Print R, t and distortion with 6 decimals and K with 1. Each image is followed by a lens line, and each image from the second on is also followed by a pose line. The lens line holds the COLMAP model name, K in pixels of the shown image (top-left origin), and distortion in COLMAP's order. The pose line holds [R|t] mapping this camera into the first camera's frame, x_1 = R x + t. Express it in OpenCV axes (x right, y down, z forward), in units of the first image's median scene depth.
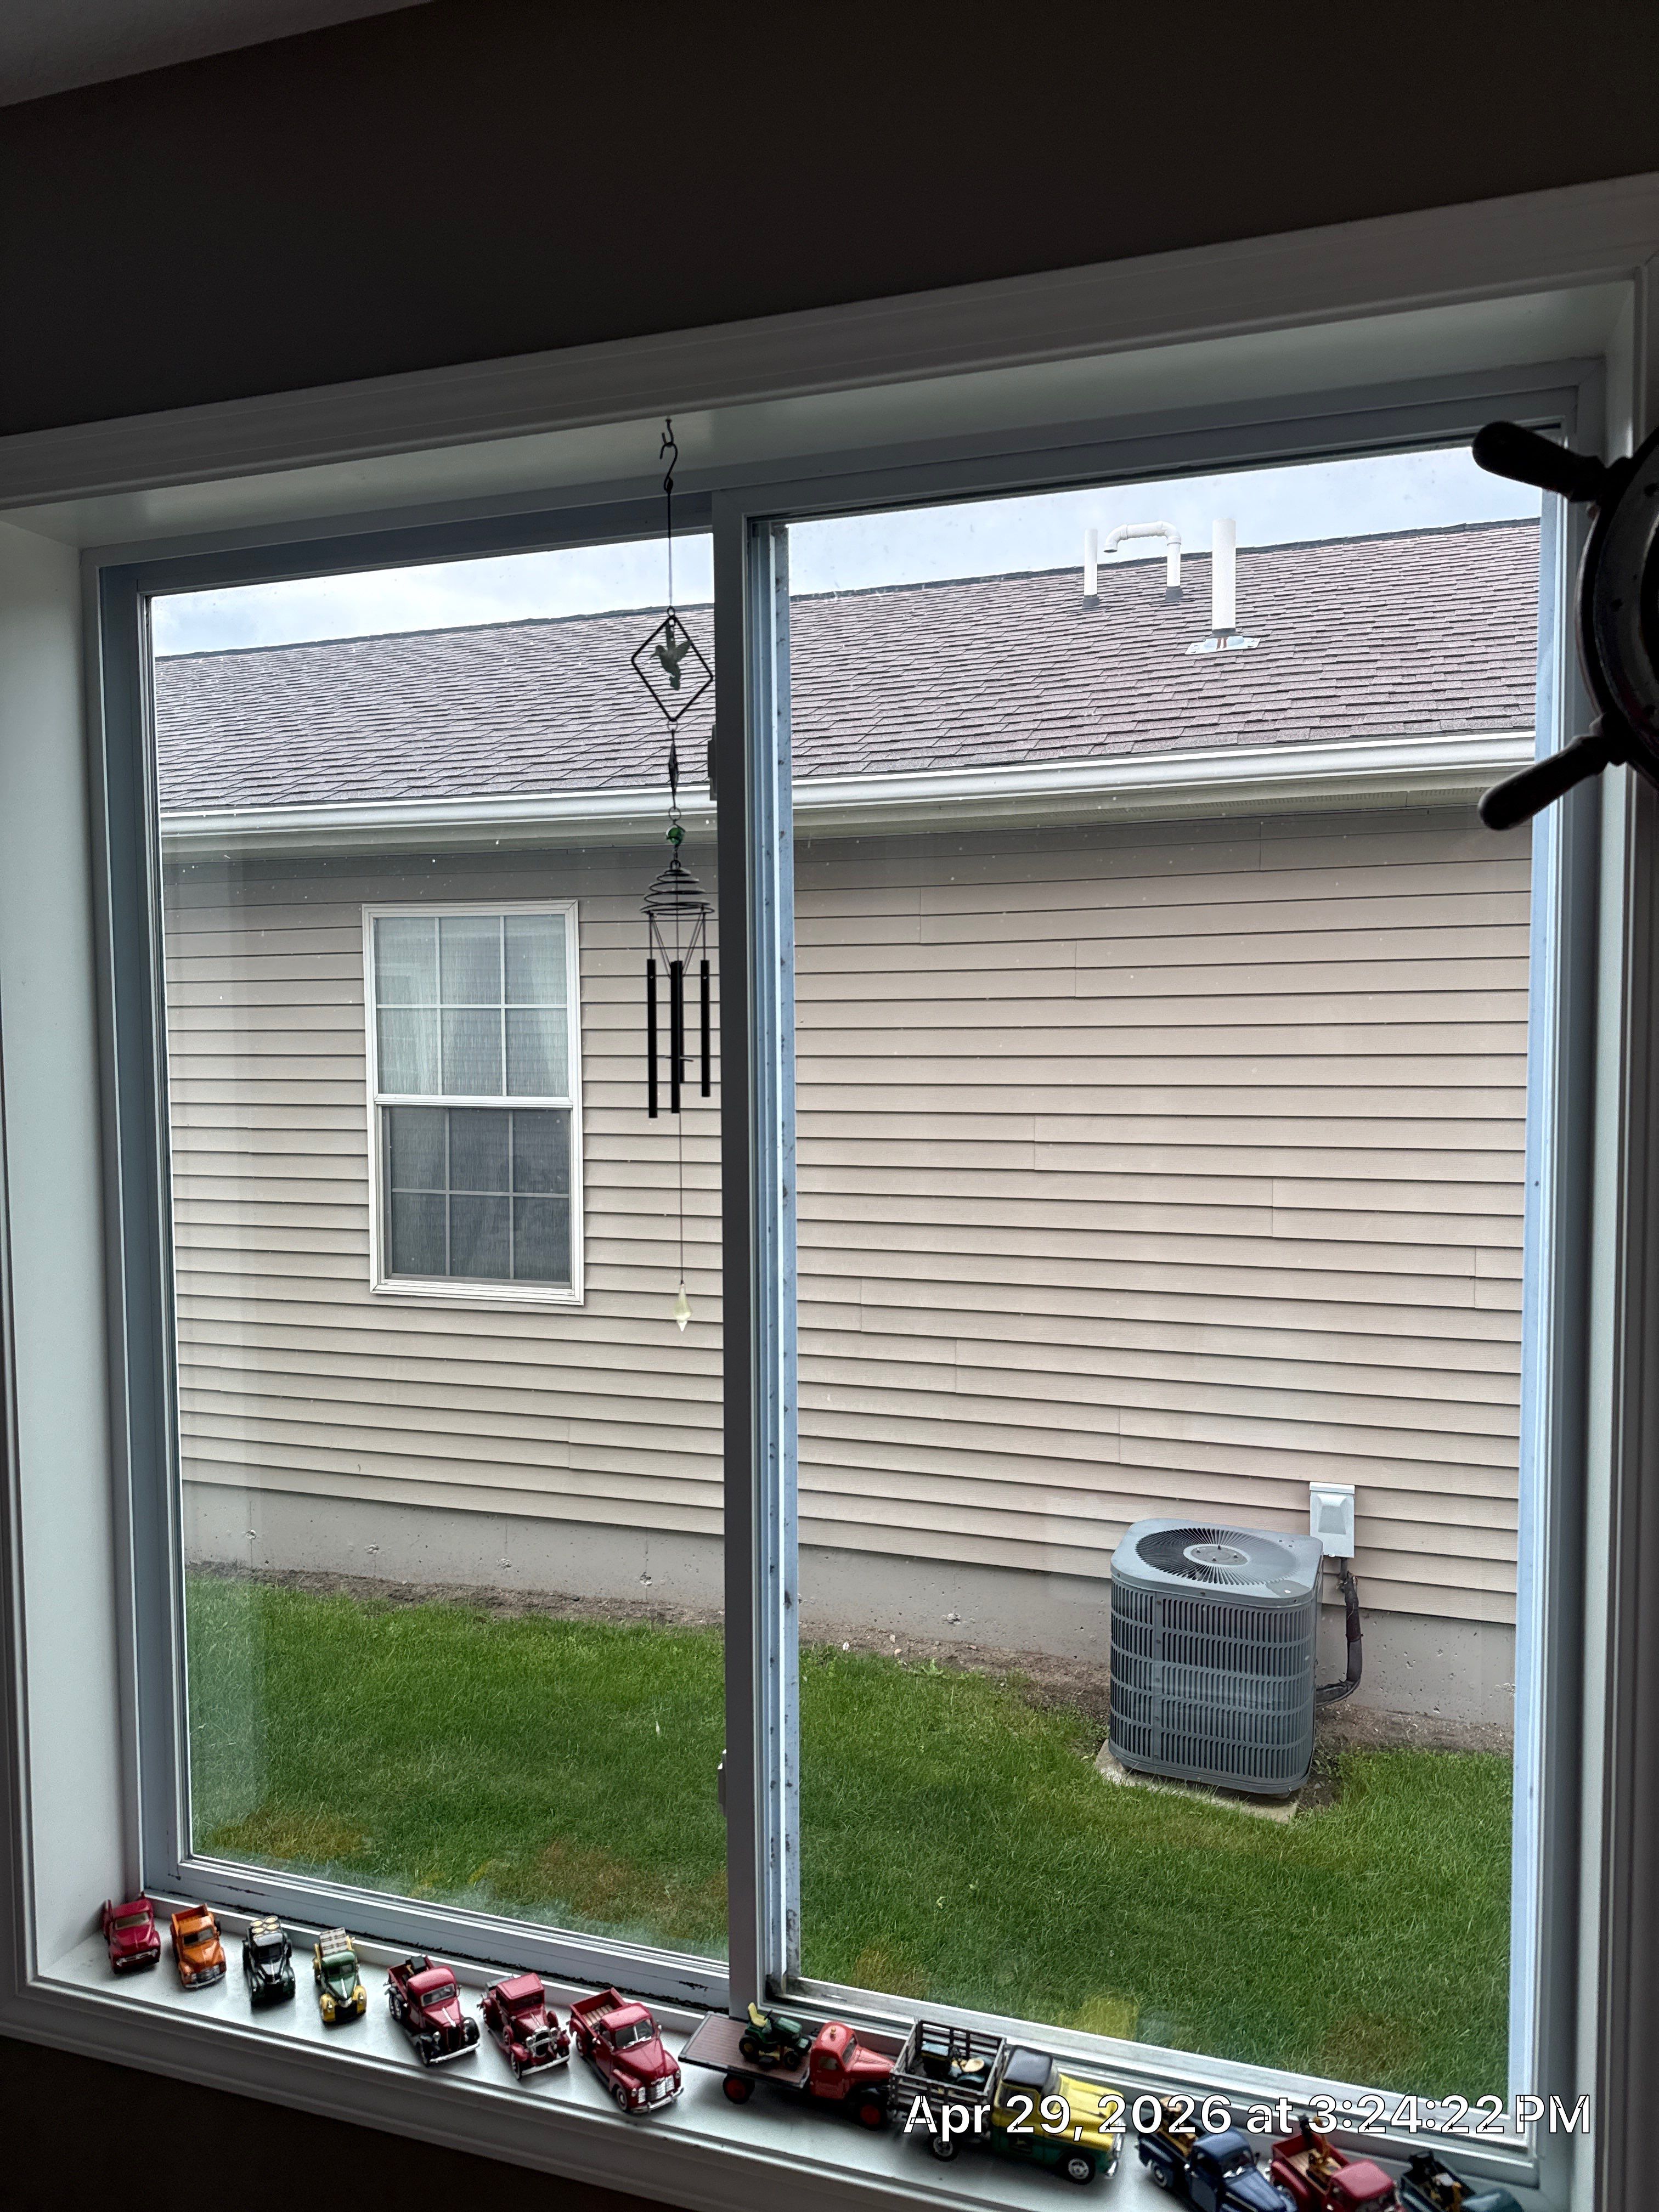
lens RADIAL K [[1522.8, 0, 824.6], [0, 1522.8, 1128.5], [0, 0, 1]] dist [0.030435, -0.028028]
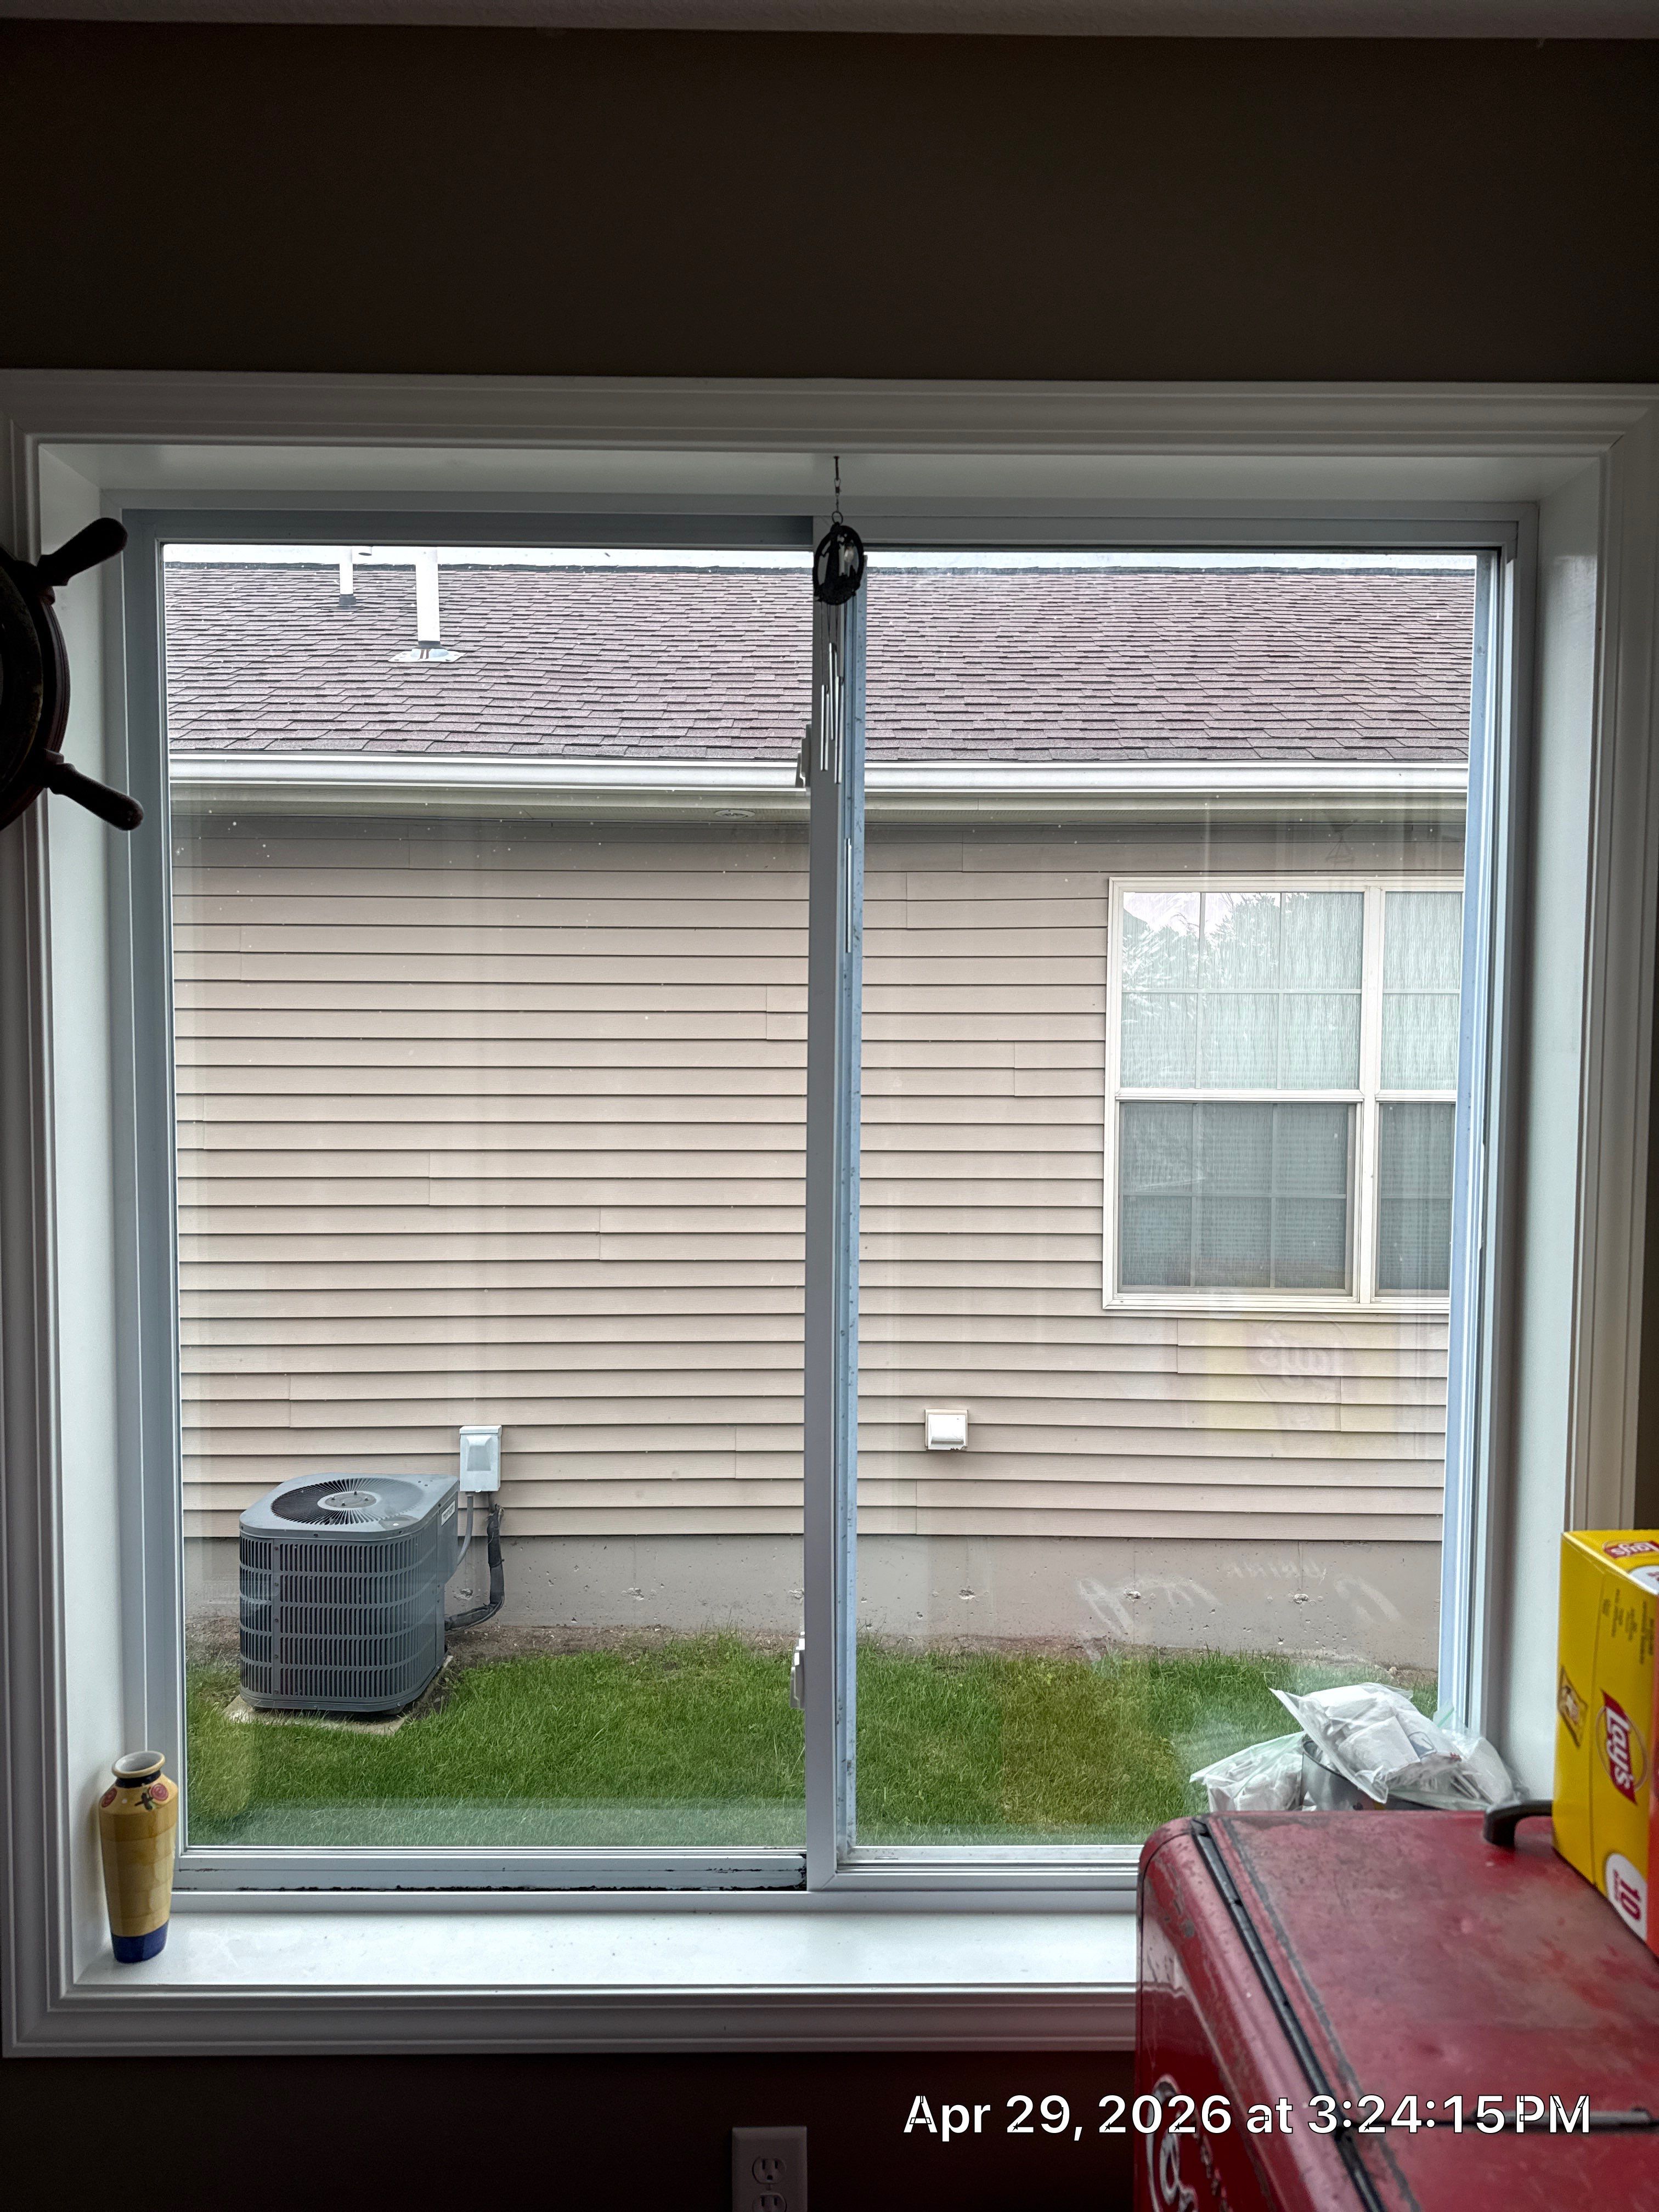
lens RADIAL K [[1522.8, 0, 848.7], [0, 1522.8, 1115.3], [0, 0, 1]] dist [0.030435, -0.028028]
pose [[0.938866, -0.009104, 0.344163, 0.207665], [0.010558, 0.999941, -0.002351, 0.013289], [-0.344121, 0.005841, 0.938907, -0.129980]]
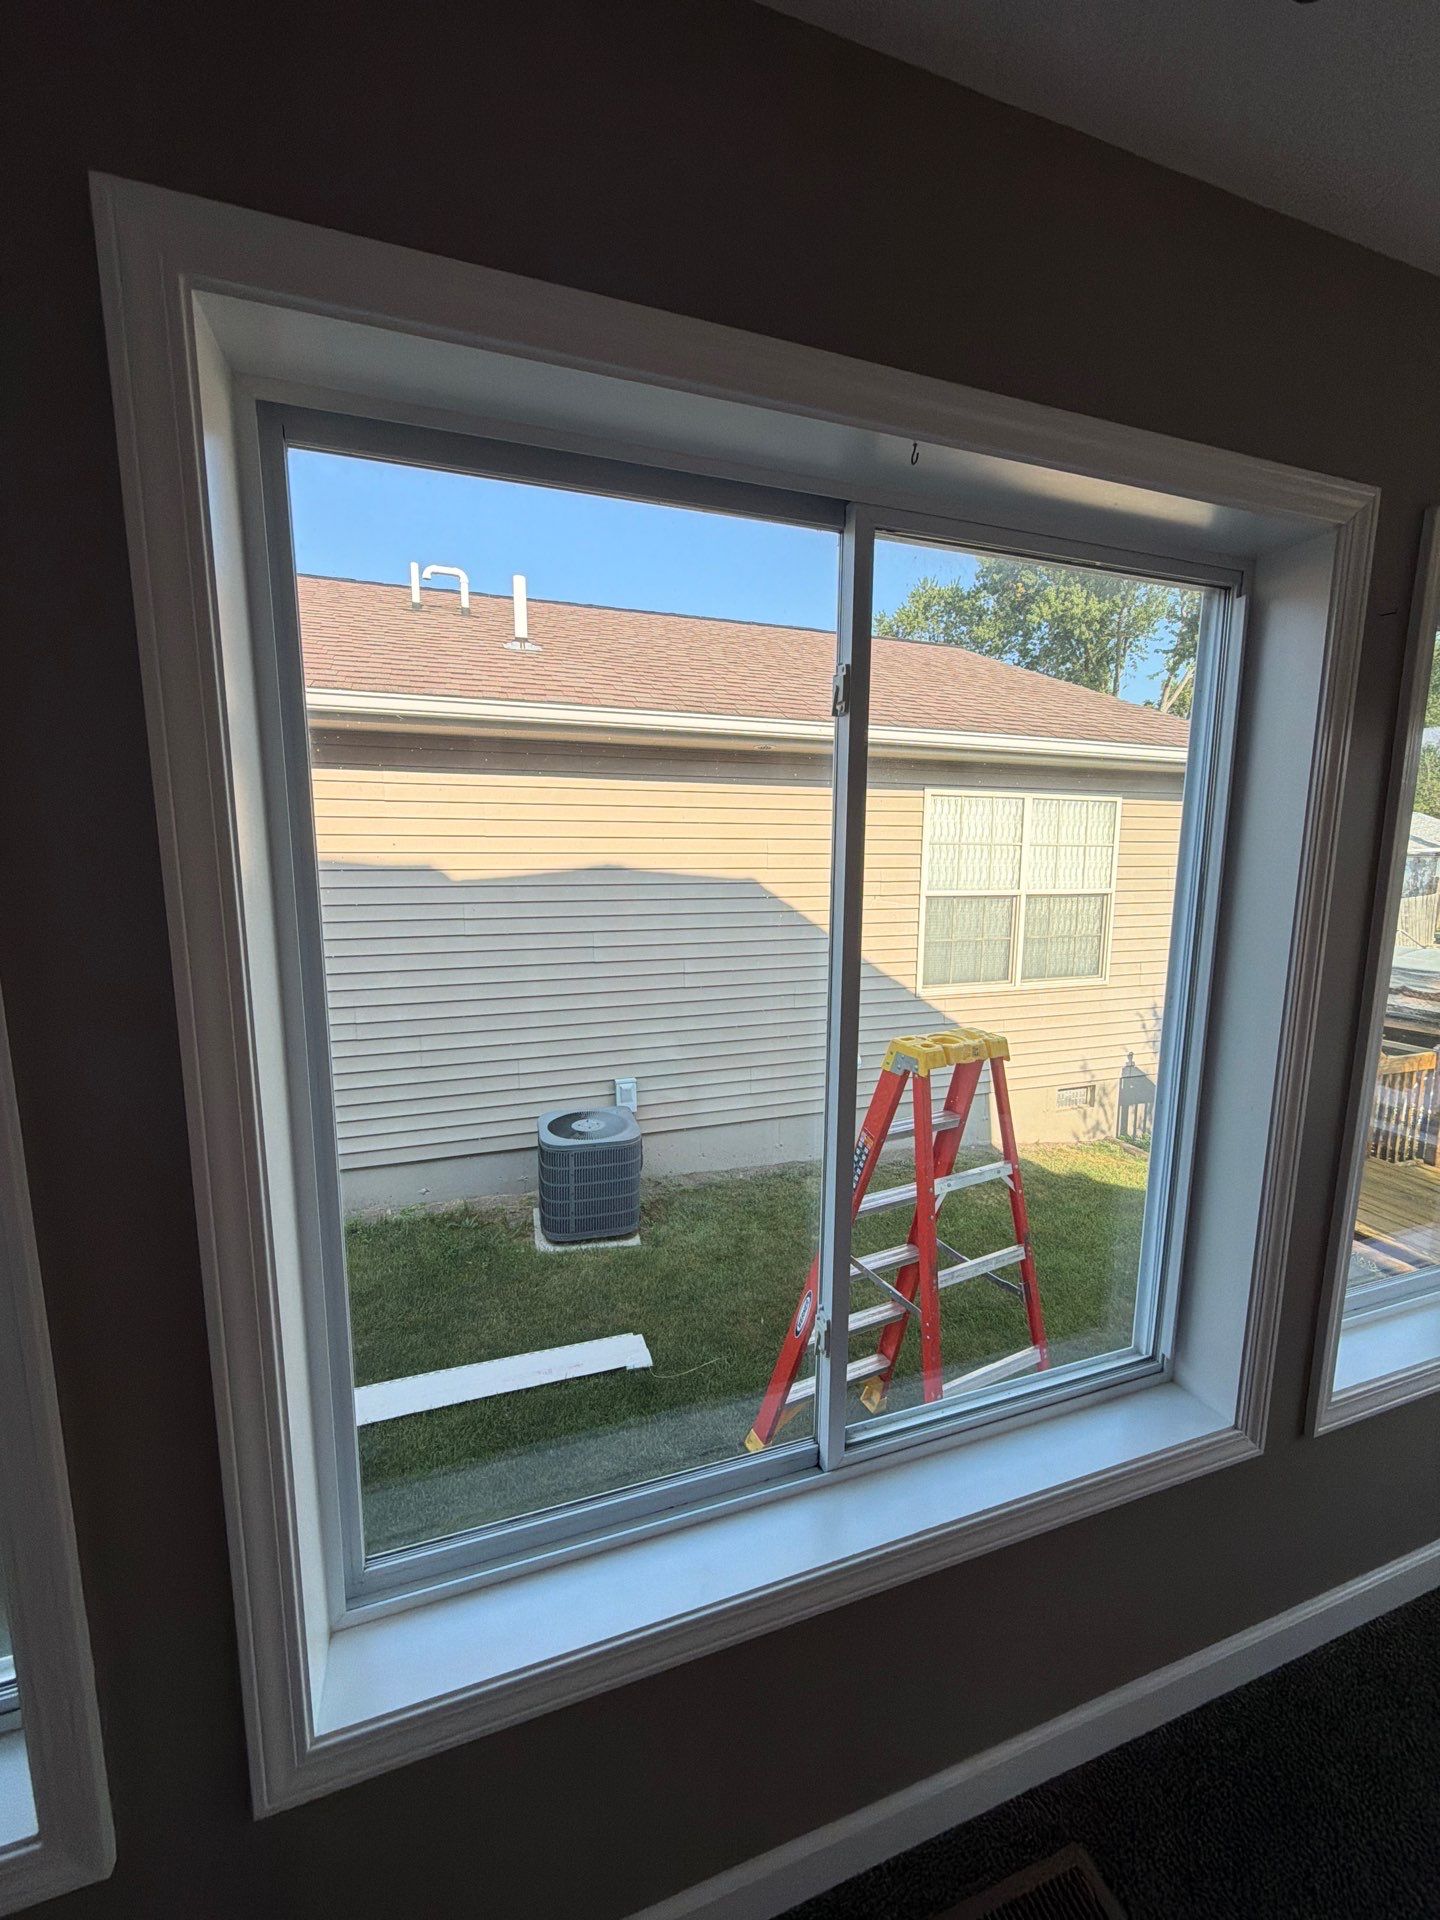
lens RADIAL K [[760.5, 0, 720.8], [0, 760.5, 955.8], [0, 0, 1]] dist [0.005822, -0.001328]
pose [[0.784042, -0.076120, 0.616023, -0.188935], [0.028040, 0.995782, 0.087359, -0.018438], [-0.620074, -0.051220, 0.782869, 0.128637]]
